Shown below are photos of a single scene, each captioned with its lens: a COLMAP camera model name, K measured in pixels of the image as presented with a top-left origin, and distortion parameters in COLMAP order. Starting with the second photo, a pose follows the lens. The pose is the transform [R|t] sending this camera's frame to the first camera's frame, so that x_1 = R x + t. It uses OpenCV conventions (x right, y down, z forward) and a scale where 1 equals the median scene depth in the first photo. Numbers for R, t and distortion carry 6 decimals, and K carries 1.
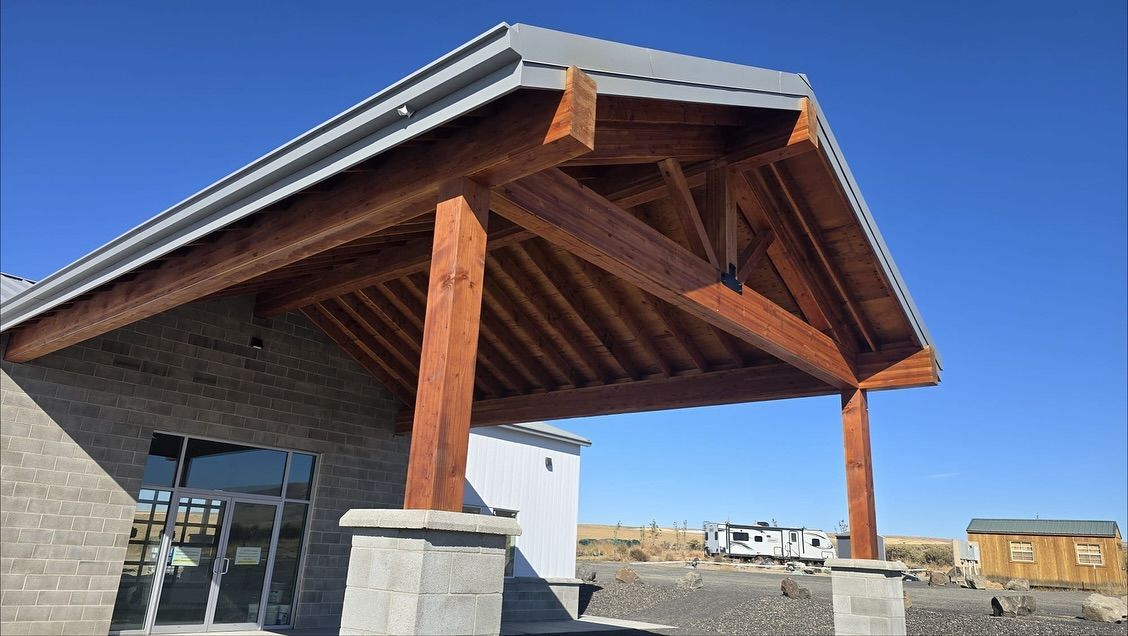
lens RADIAL K [[751.0, 0, 564.0], [0, 751.0, 315.3], [0, 0, 1]] dist [0.021471, -0.012065]
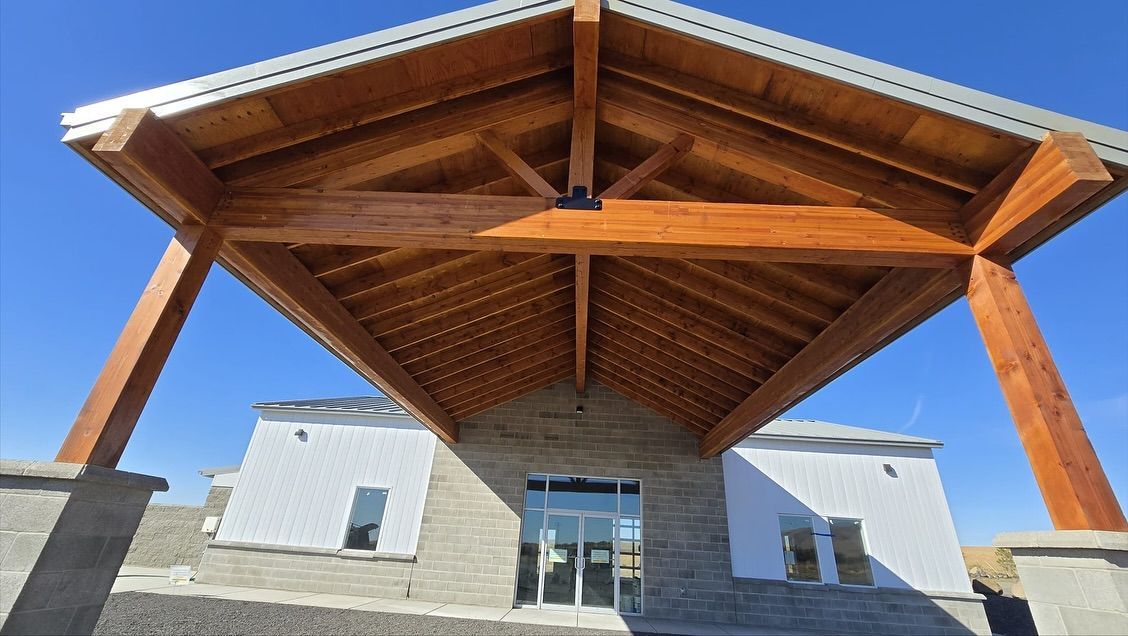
lens RADIAL K [[463.1, 0, 564.3], [0, 463.1, 315.6], [0, 0, 1]] dist [-0.005813, -0.000820]
pose [[0.630787, -0.361319, -0.686699, 0.327348], [0.209566, 0.931413, -0.297577, 0.147776], [0.747121, 0.043799, 0.663243, 0.367343]]
